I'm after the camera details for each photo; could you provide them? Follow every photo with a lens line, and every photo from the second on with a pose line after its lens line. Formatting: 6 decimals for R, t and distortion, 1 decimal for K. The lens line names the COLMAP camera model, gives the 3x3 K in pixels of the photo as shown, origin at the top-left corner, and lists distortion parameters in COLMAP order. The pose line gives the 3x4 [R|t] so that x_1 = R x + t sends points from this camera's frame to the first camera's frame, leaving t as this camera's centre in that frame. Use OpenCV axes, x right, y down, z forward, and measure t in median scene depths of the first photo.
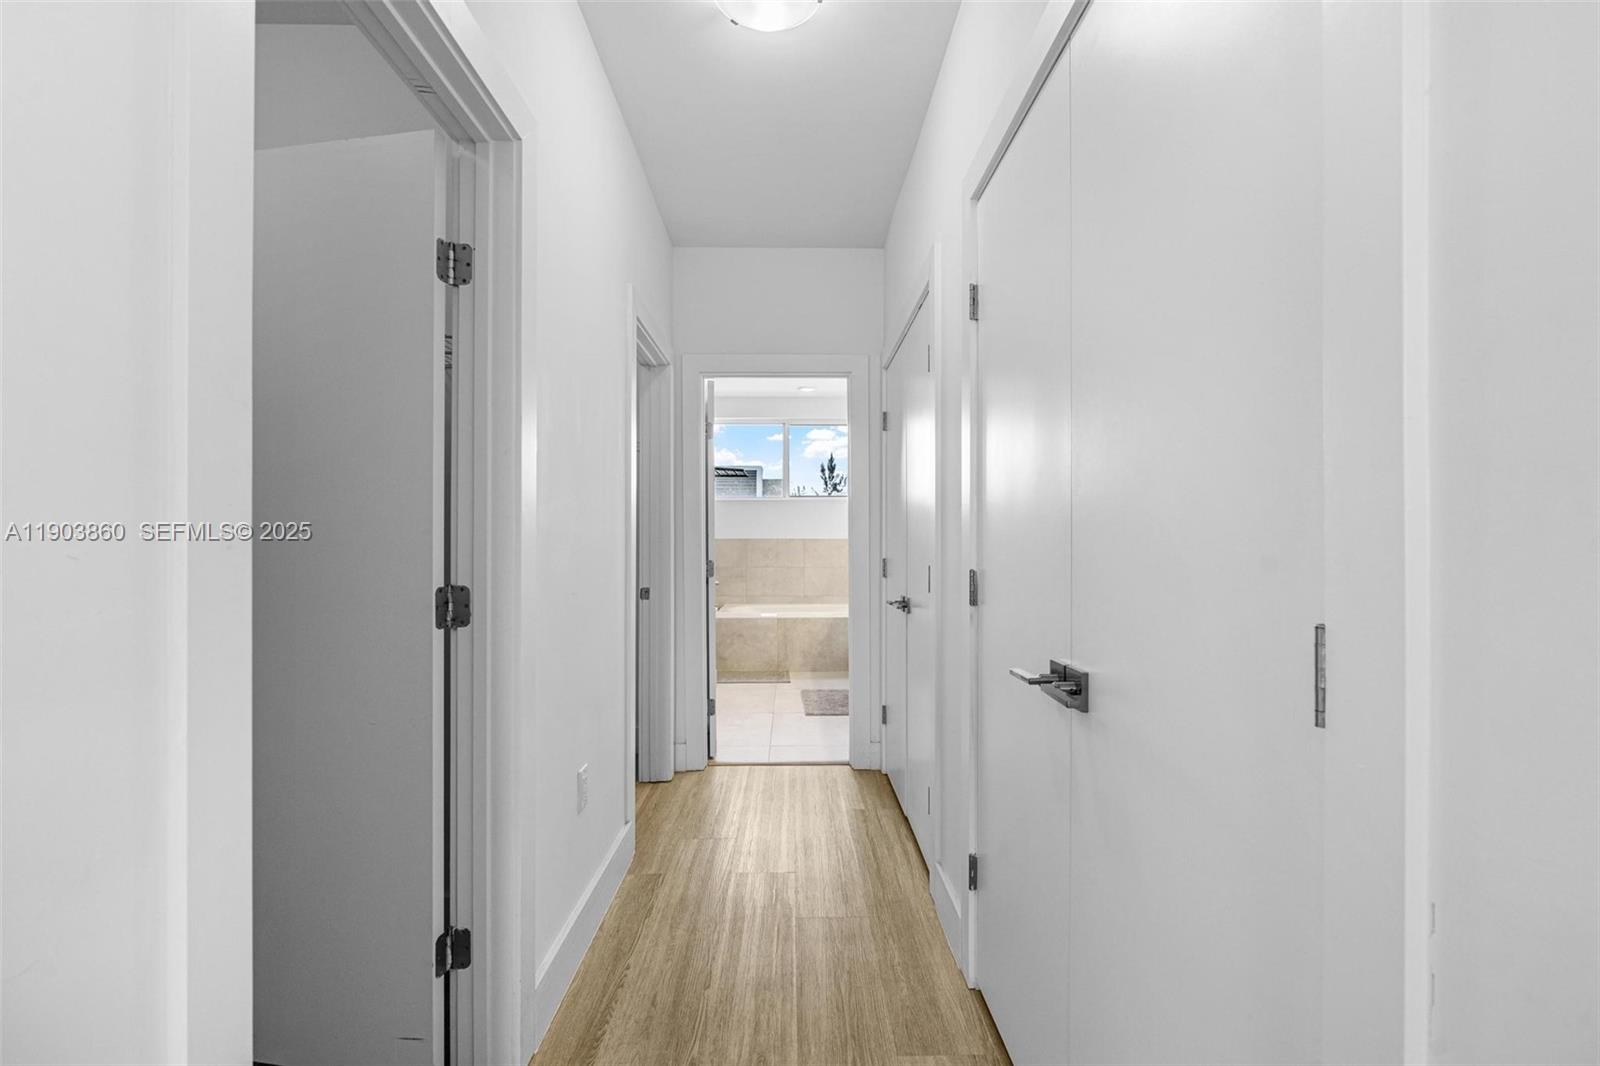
lens RADIAL K [[719.4, 0, 800.0], [0, 719.4, 533.0], [0, 0, 1]] dist [-0.001789, 0.000406]
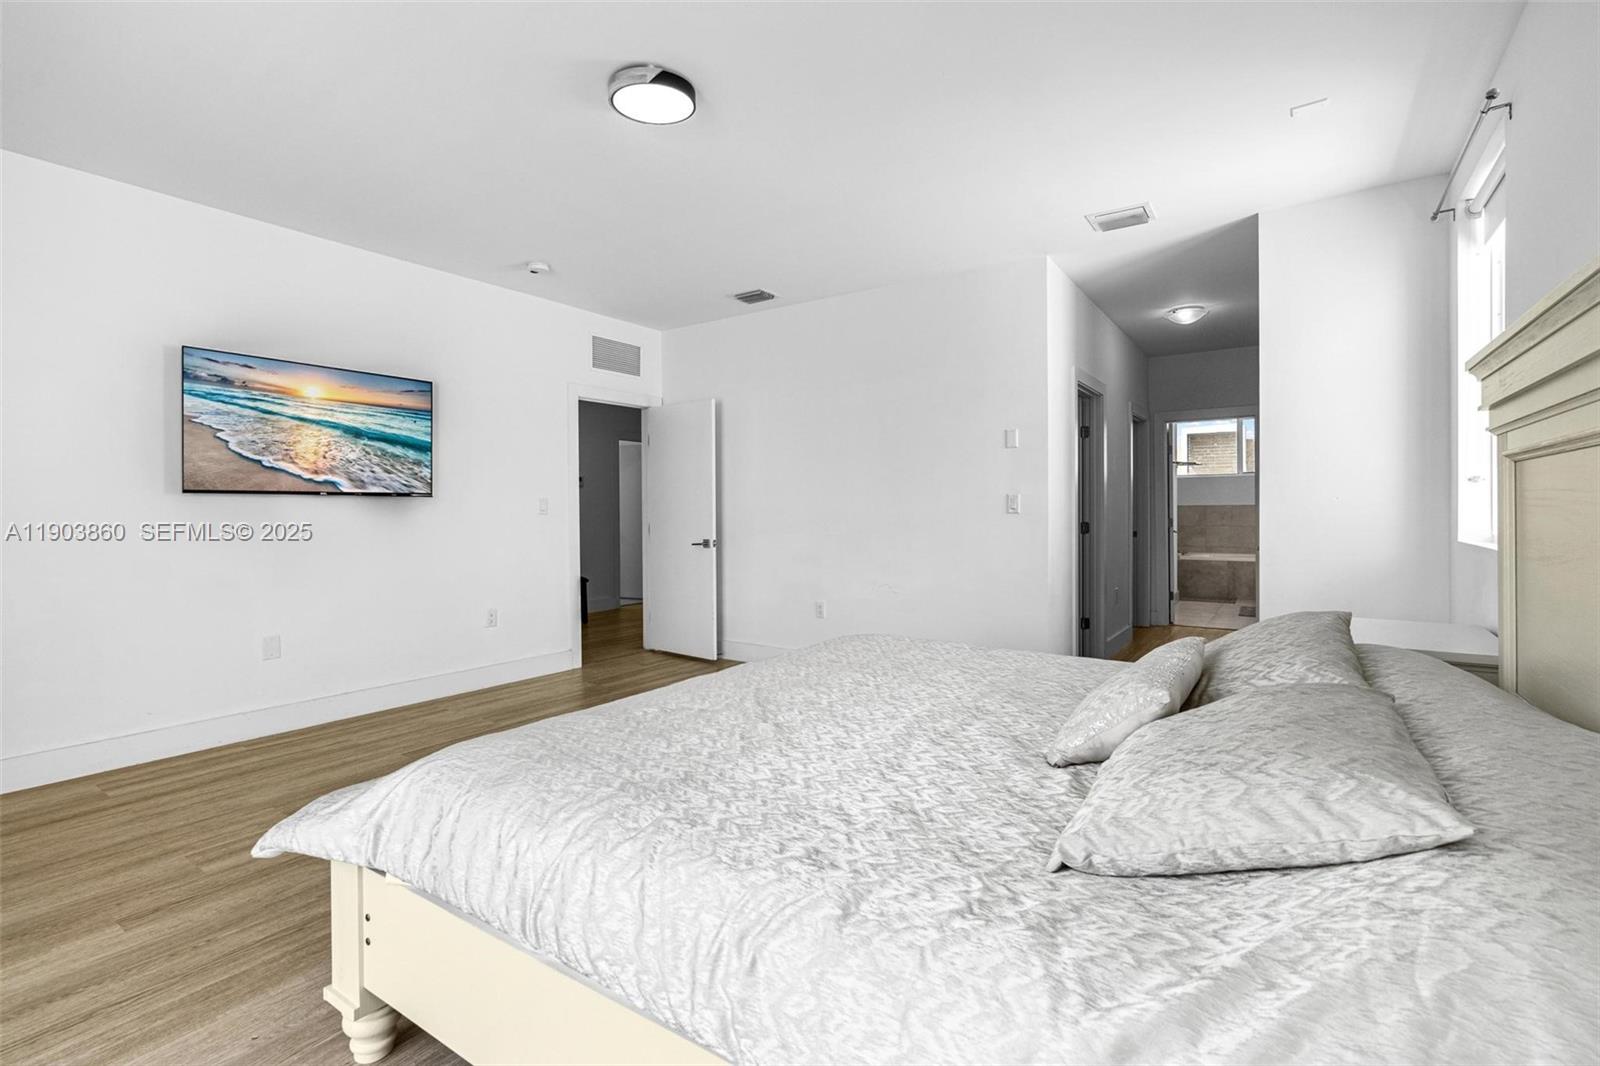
lens RADIAL K [[734.5, 0, 796.9], [0, 734.5, 527.7], [0, 0, 1]] dist [-0.000146, -0.000218]
pose [[0.814665, 0.004297, -0.579916, 0.118421], [0.018393, 0.999278, 0.033242, -0.012559], [0.579640, -0.037747, 0.813998, -0.692330]]
